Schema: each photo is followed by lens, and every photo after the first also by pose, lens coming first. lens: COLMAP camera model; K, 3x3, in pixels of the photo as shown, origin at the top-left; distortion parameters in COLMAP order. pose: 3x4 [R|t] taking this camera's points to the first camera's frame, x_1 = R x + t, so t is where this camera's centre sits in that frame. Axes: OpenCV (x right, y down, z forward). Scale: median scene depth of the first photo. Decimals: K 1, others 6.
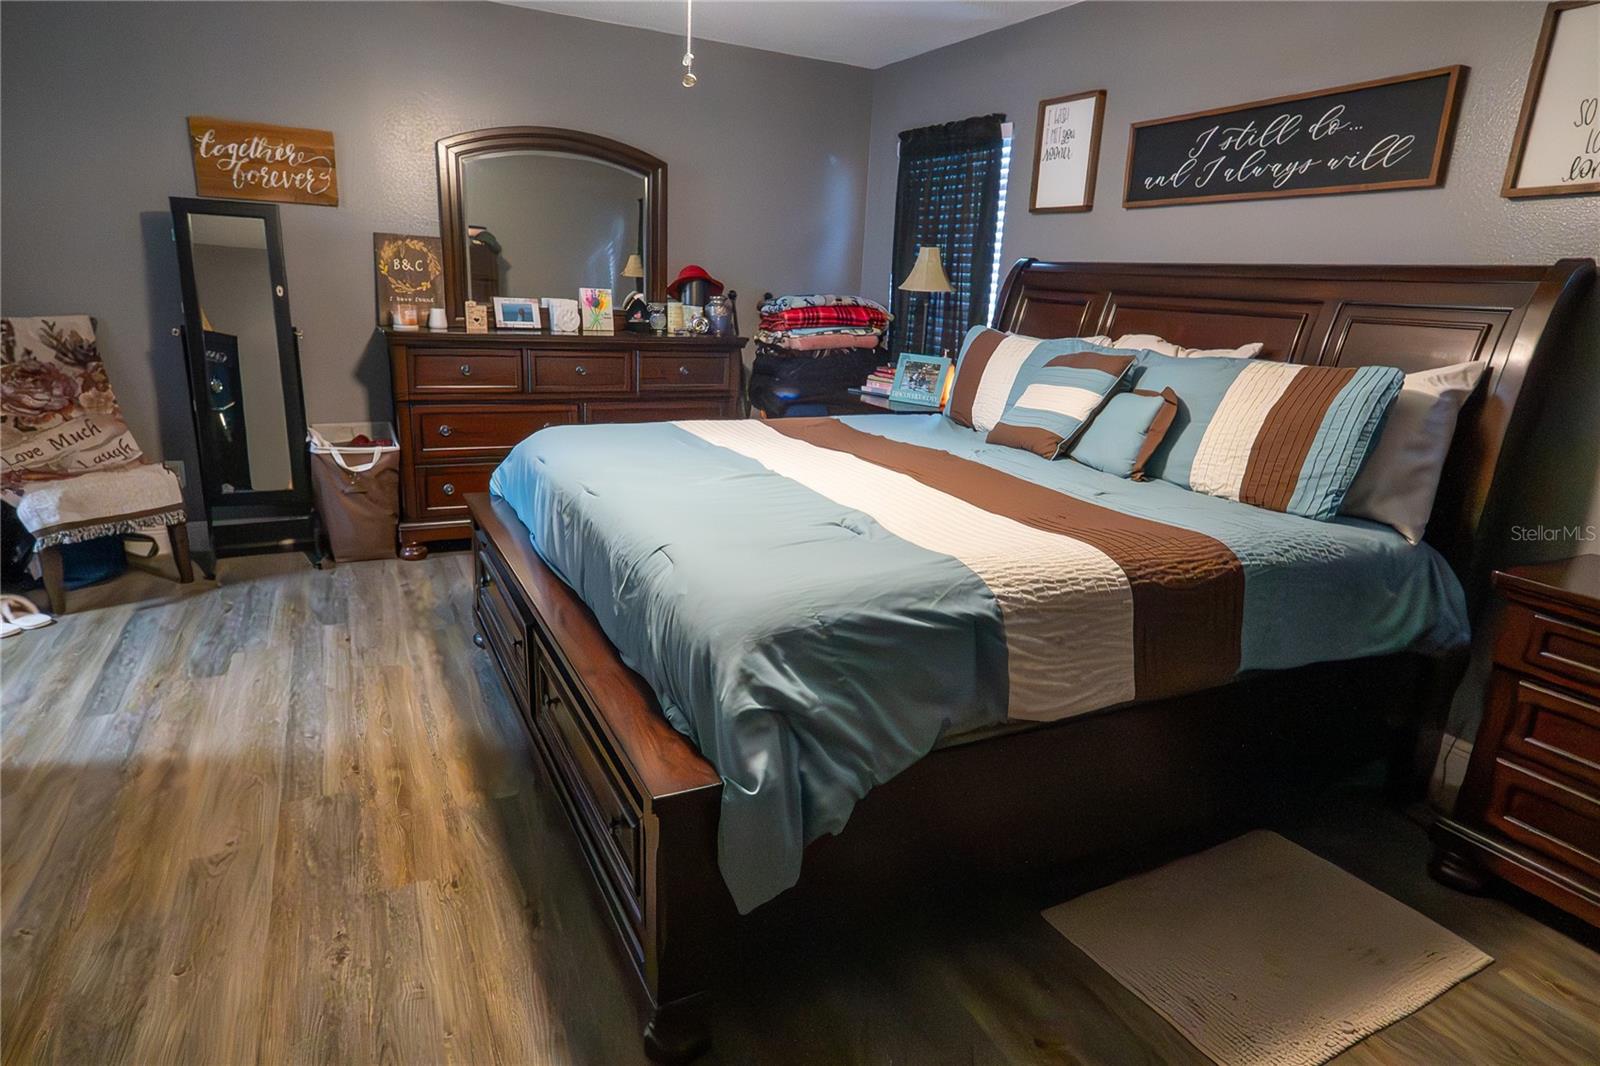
lens RADIAL K [[908.8, 0, 800.4], [0, 908.8, 536.6], [0, 0, 1]] dist [-0.018758, 0.024884]
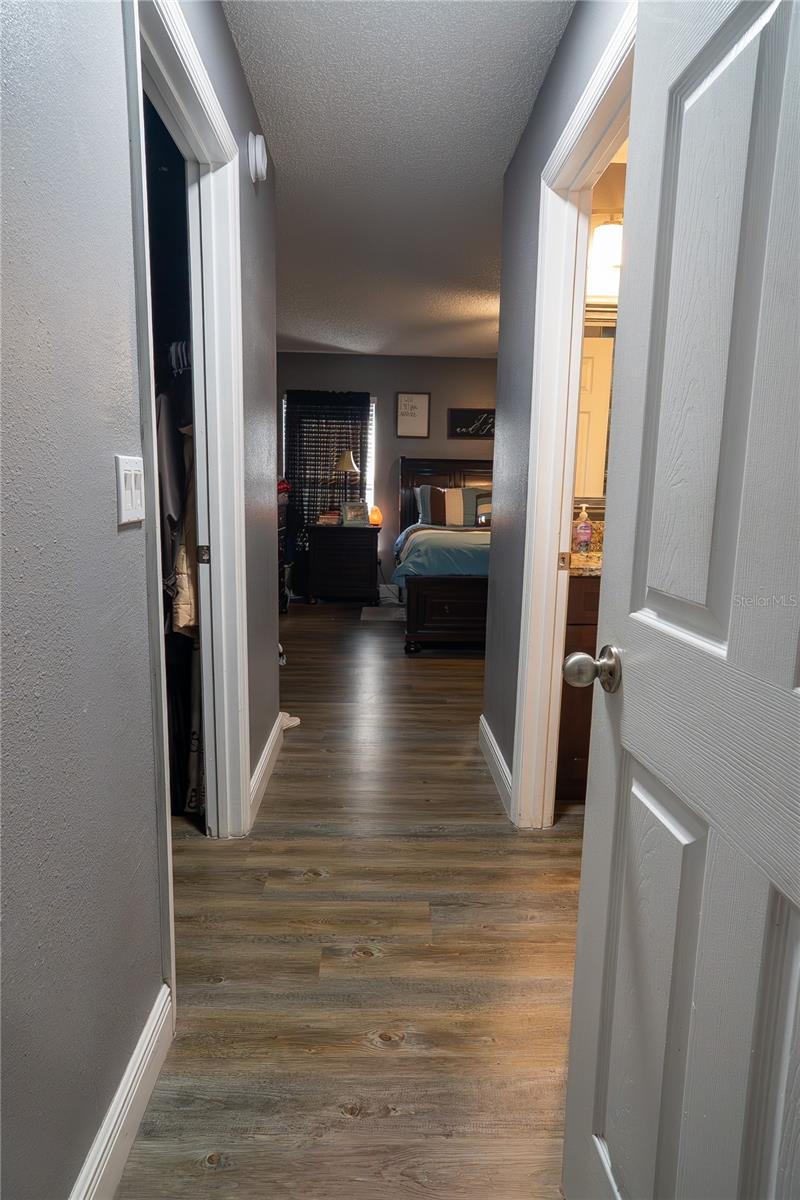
lens RADIAL K [[681.6, 0, 396.0], [0, 681.6, 597.1], [0, 0, 1]] dist [-0.018758, 0.024884]
pose [[0.438268, -0.194738, 0.877496, -1.812742], [0.246791, 0.964801, 0.090852, -0.157303], [-0.864301, 0.176740, 0.470900, 0.325183]]
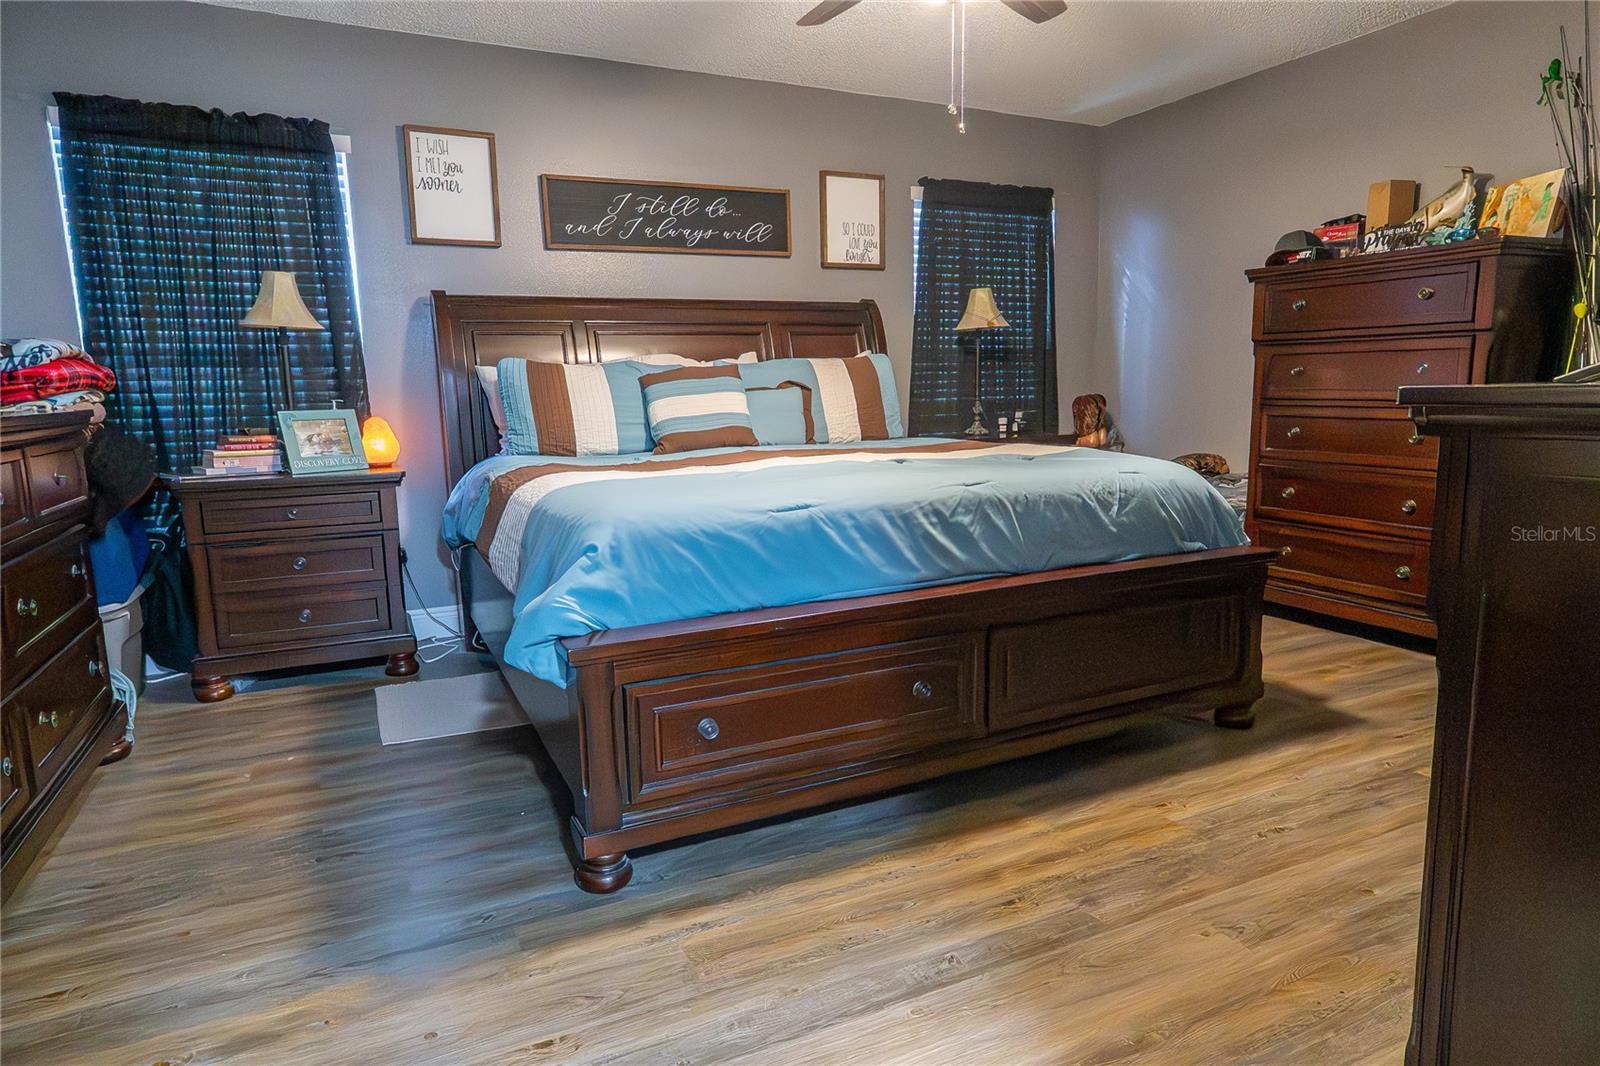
lens RADIAL K [[943.4, 0, 795.6], [0, 943.4, 543.4], [0, 0, 1]] dist [-0.019917, 0.027042]
pose [[0.024817, -0.222739, 0.974562, -0.985493], [0.288038, 0.935114, 0.206388, -0.204781], [-0.957297, 0.275589, 0.087364, 0.829373]]
